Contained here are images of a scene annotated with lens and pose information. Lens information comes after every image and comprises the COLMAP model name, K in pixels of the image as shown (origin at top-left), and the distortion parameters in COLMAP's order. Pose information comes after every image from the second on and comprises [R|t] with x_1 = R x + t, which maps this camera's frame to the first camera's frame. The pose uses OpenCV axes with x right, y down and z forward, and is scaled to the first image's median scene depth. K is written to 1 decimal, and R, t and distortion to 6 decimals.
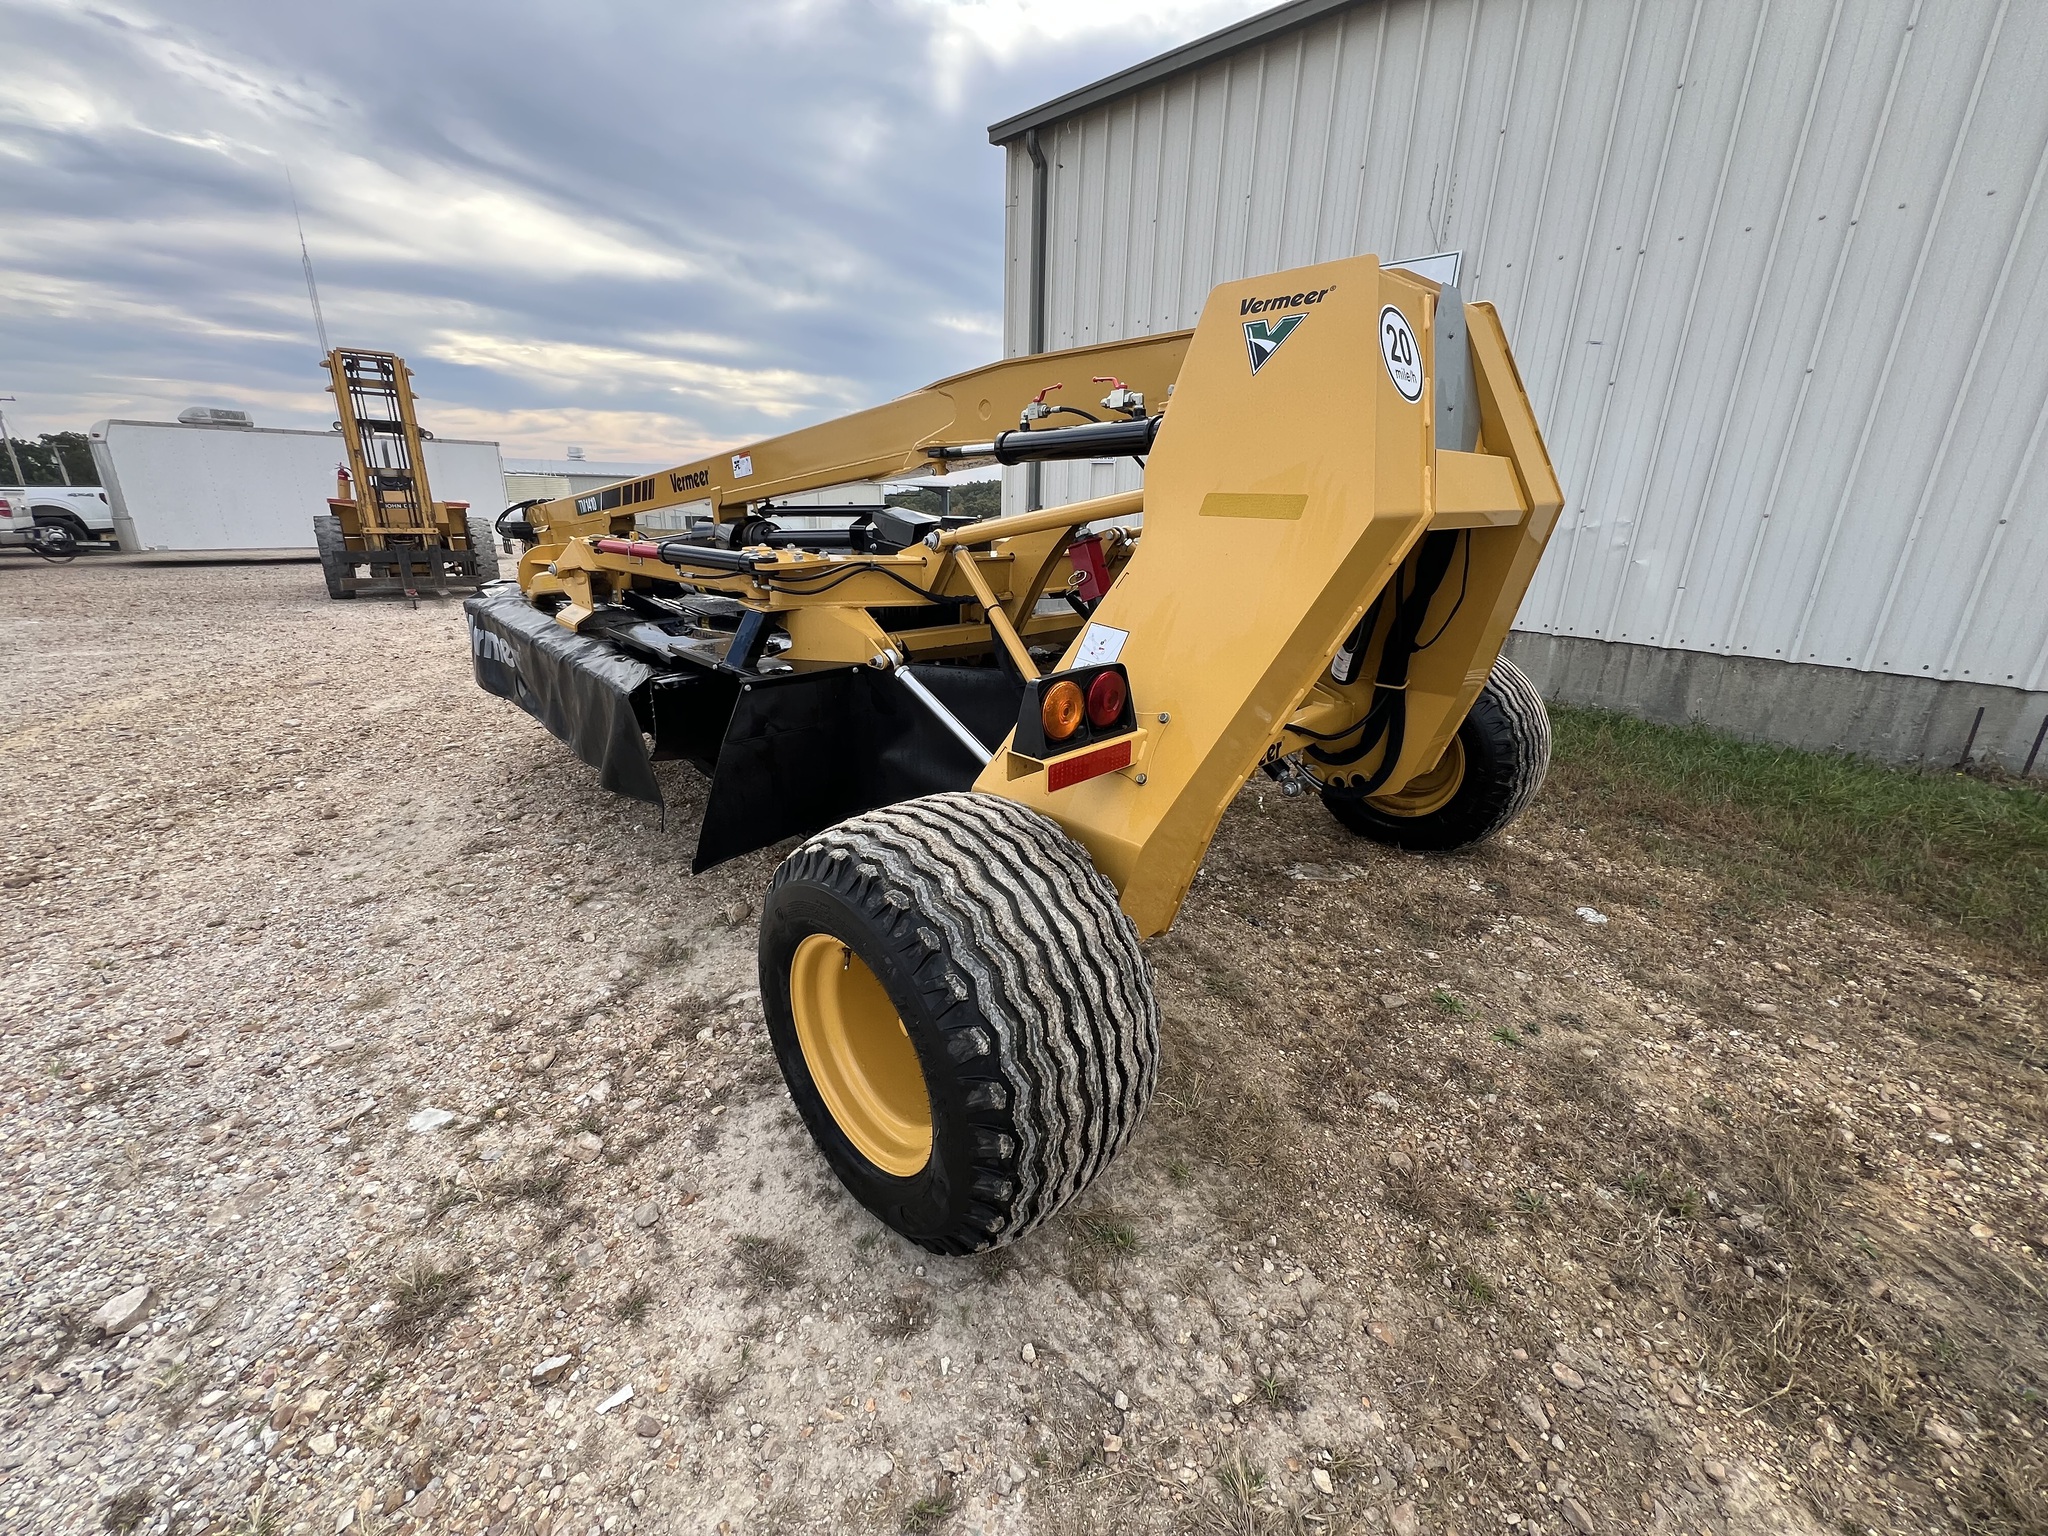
lens RADIAL K [[815.1, 0, 1025.8], [0, 815.1, 772.7], [0, 0, 1]] dist [0.000193, -0.000433]
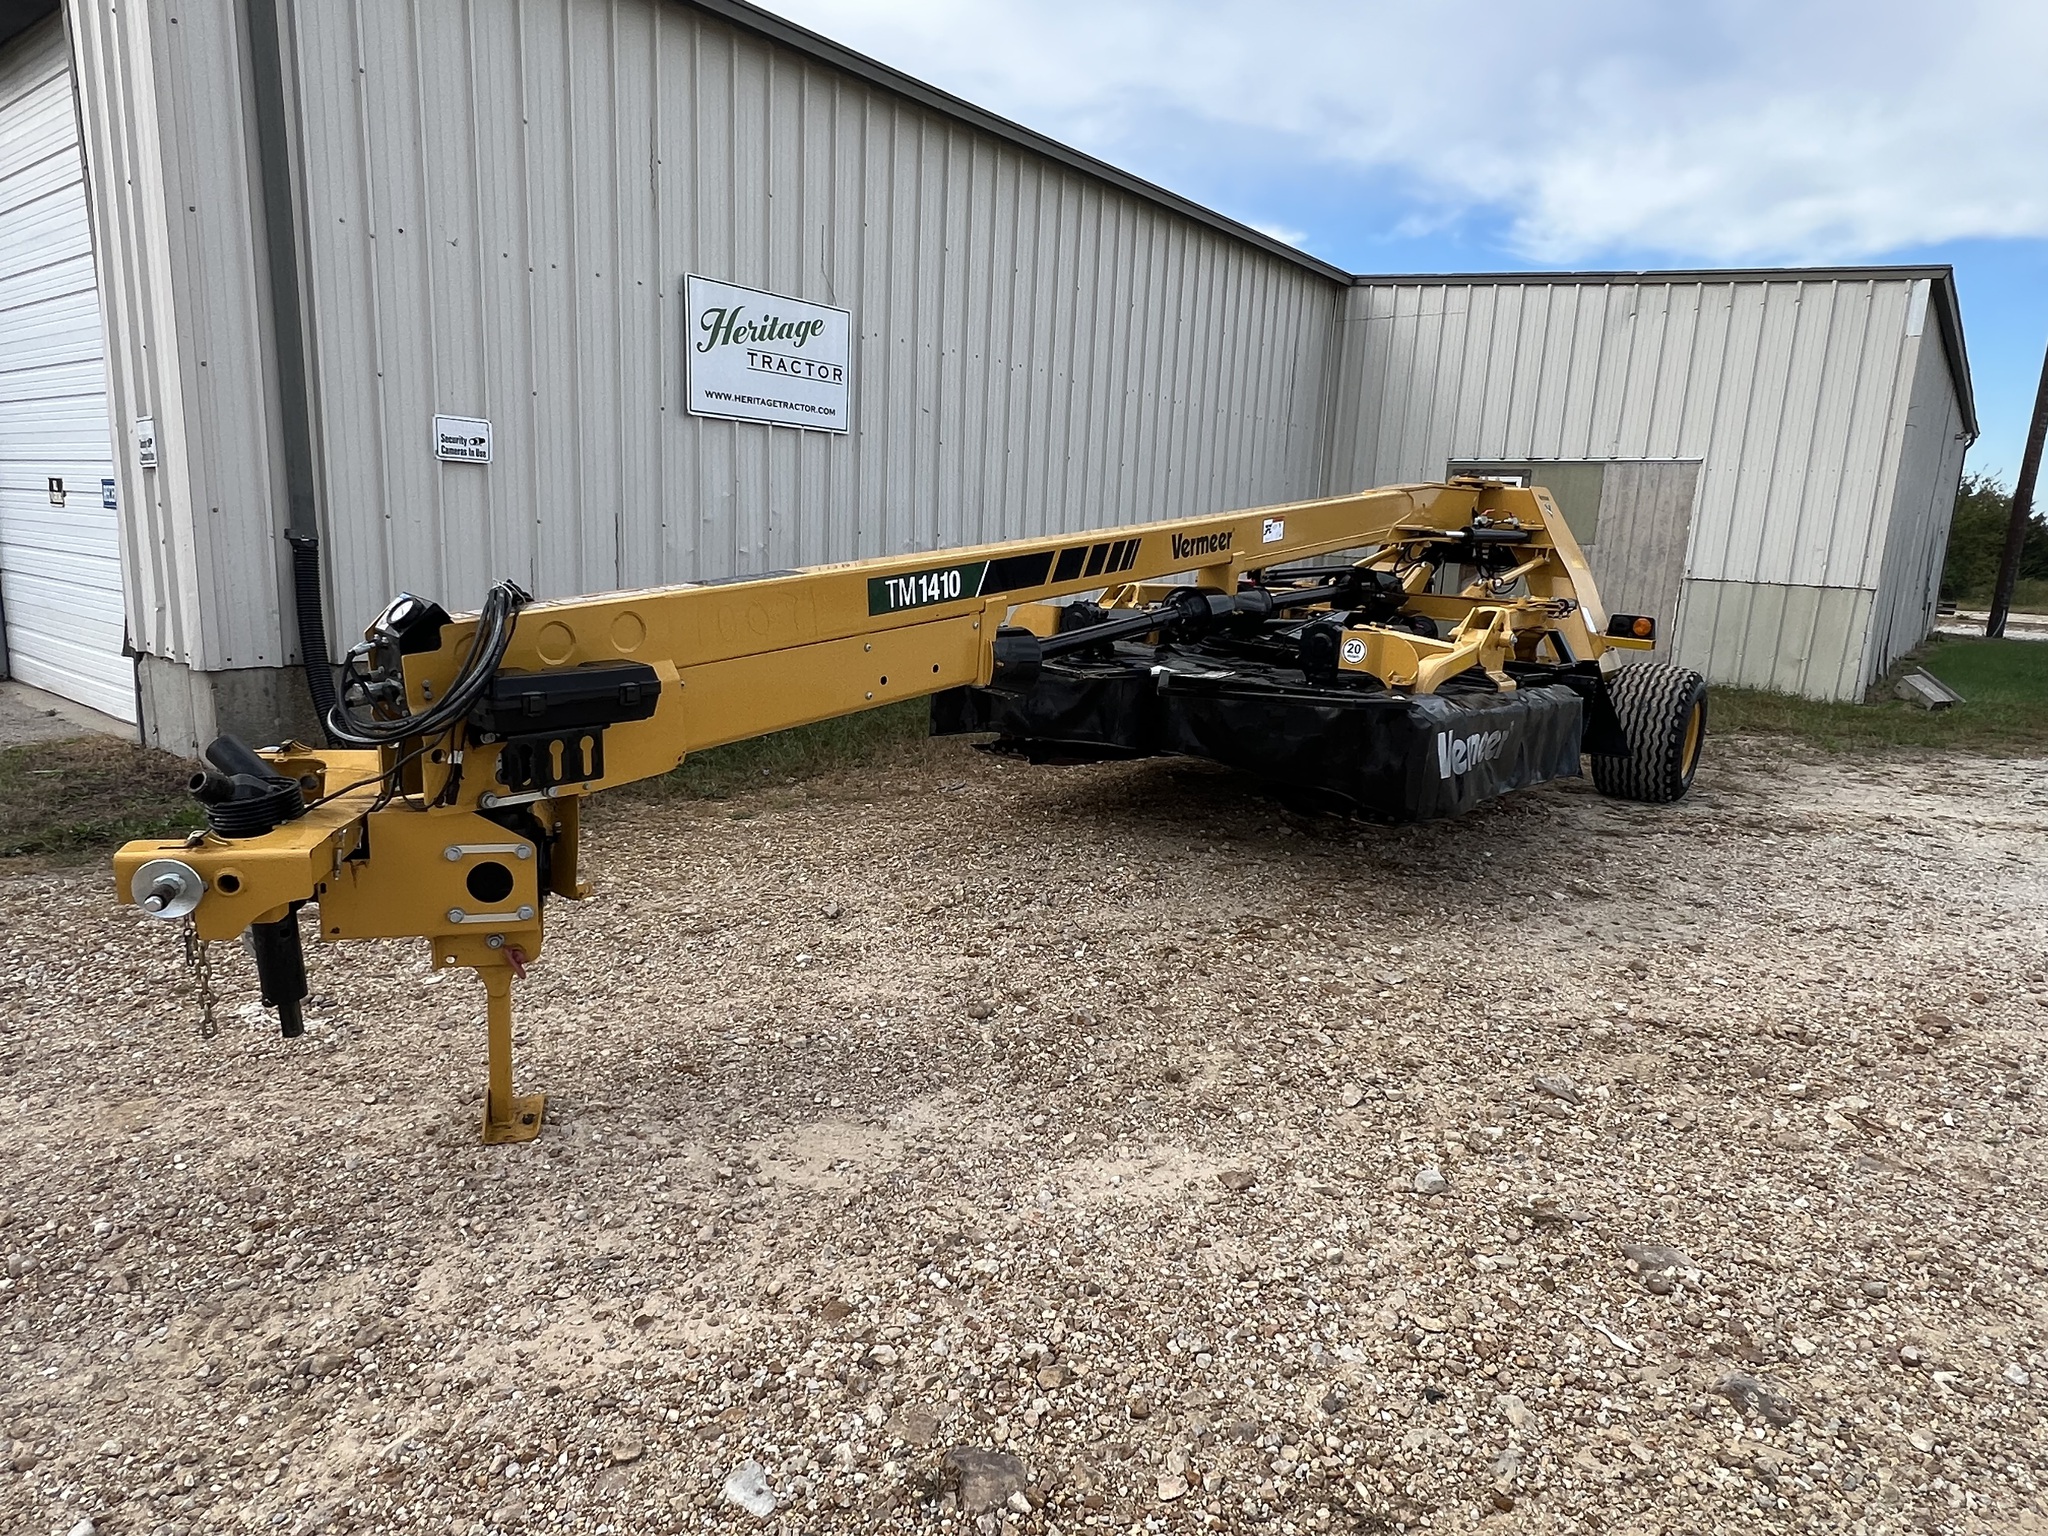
lens RADIAL K [[1221.0, 0, 1018.6], [0, 1221.0, 776.1], [0, 0, 1]] dist [0.000422, -0.001759]
pose [[-0.117077, -0.224821, 0.967341, -4.452680], [0.277763, 0.927754, 0.249238, -1.405287], [-0.953489, 0.297871, -0.046171, 3.677880]]
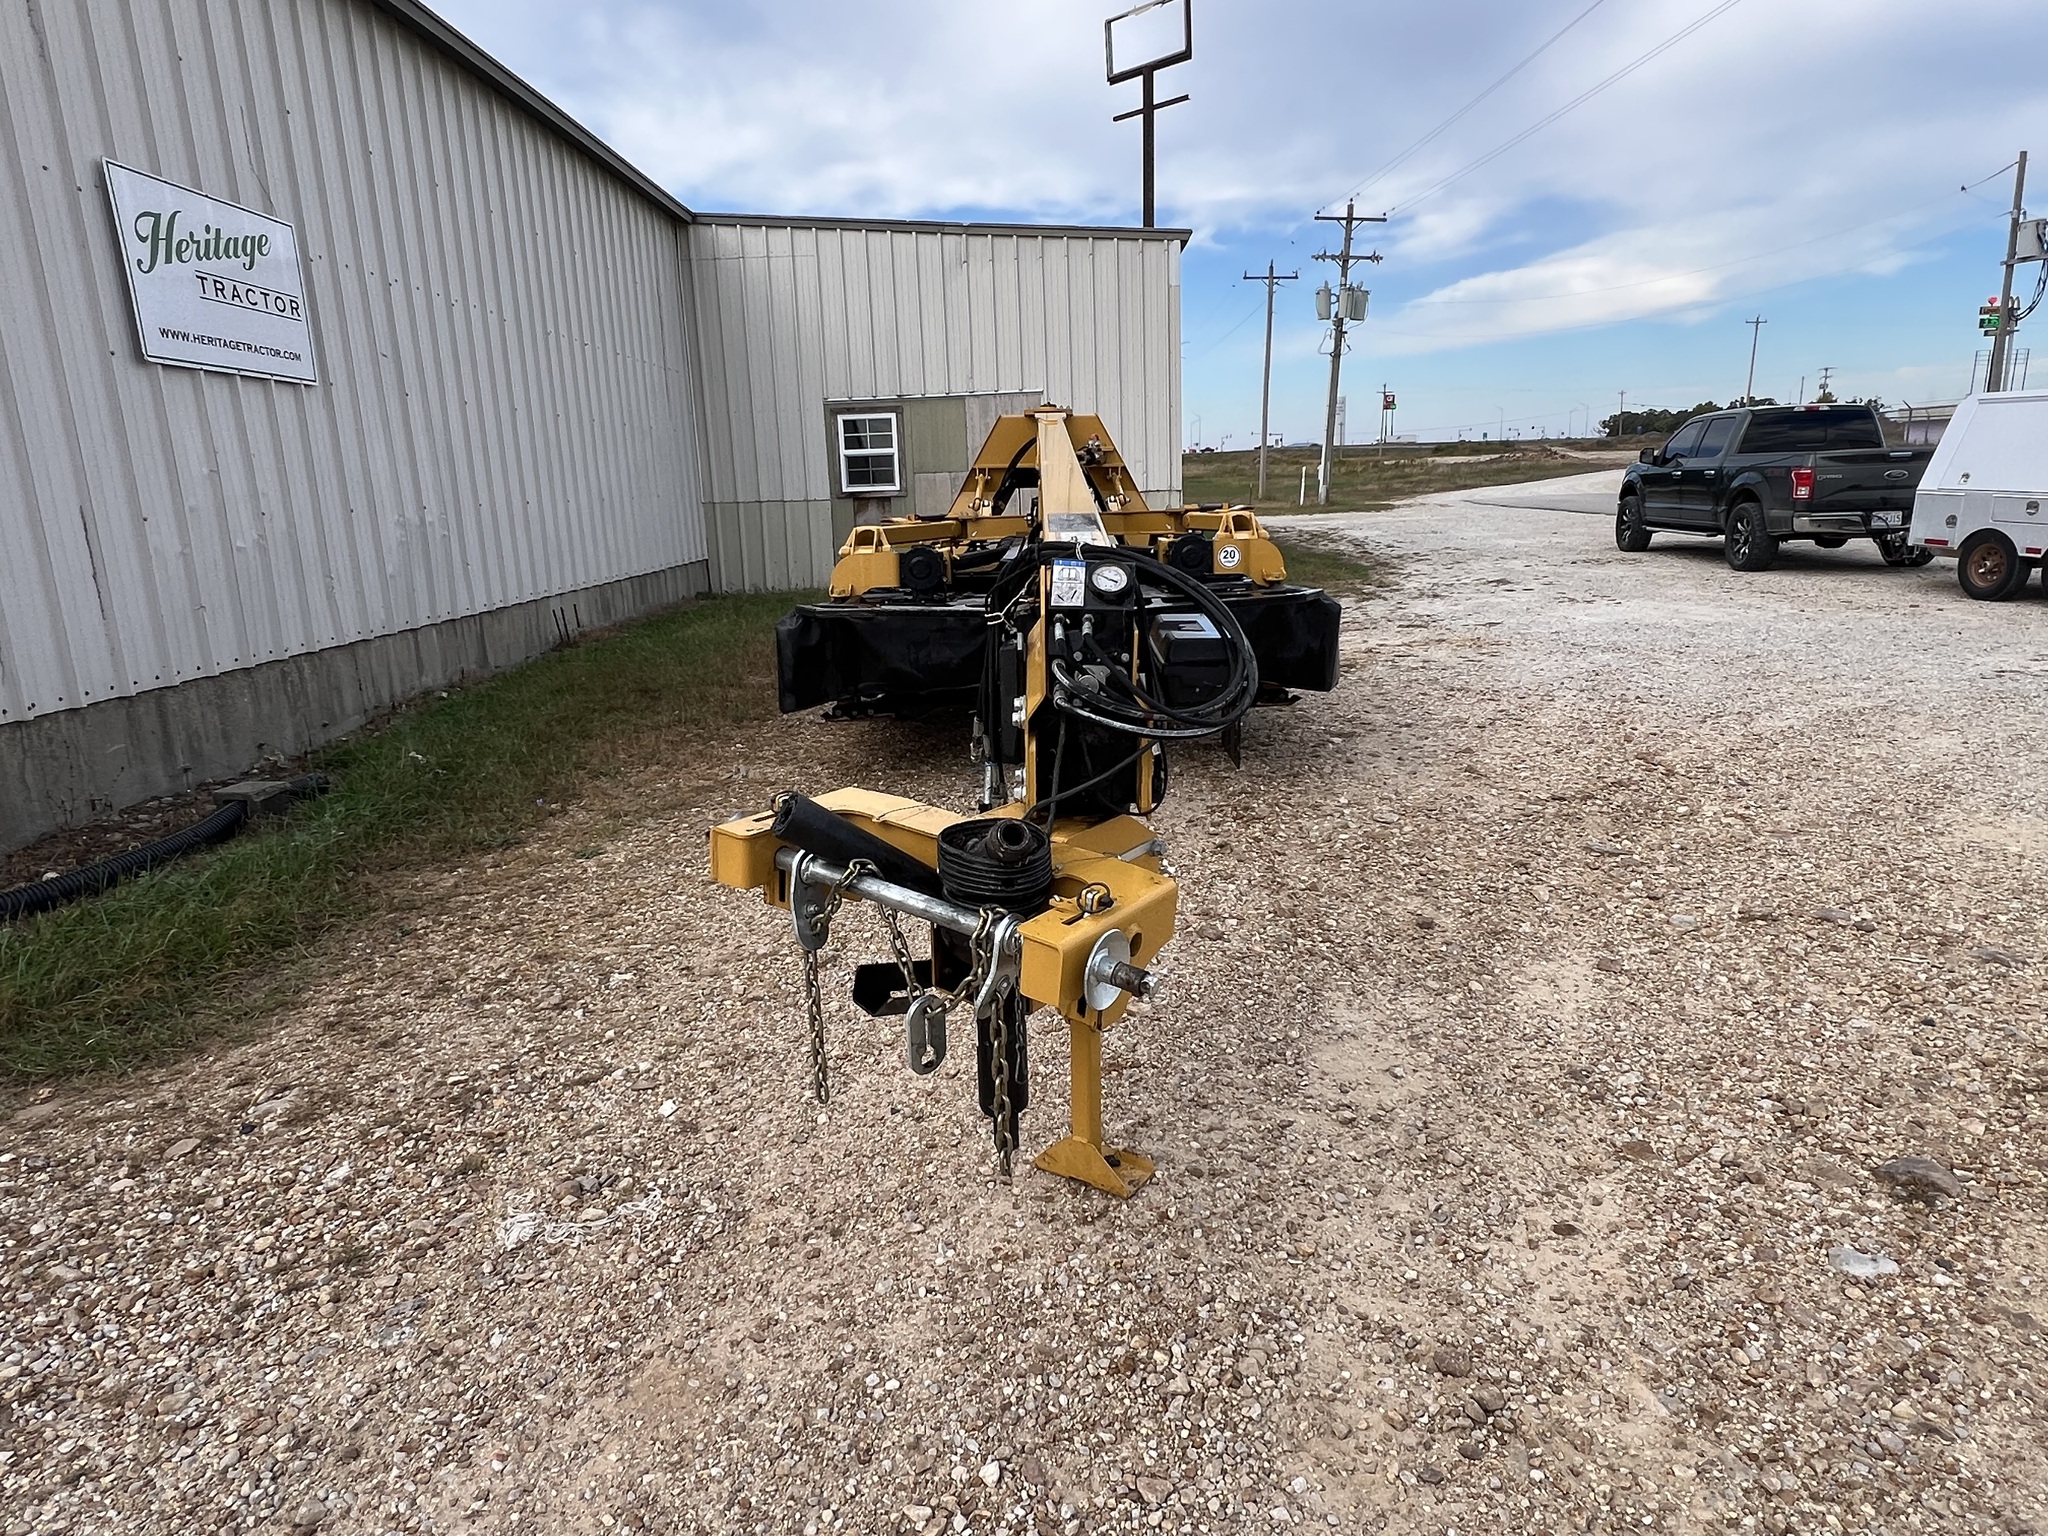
lens RADIAL K [[1221.0, 0, 1022.8], [0, 1221.0, 786.6], [0, 0, 1]] dist [0.000422, -0.001759]
pose [[-0.705106, -0.168584, 0.688771, -3.570318], [0.248605, 0.850905, 0.462770, -1.891399], [-0.664094, 0.497534, -0.558067, 5.294192]]
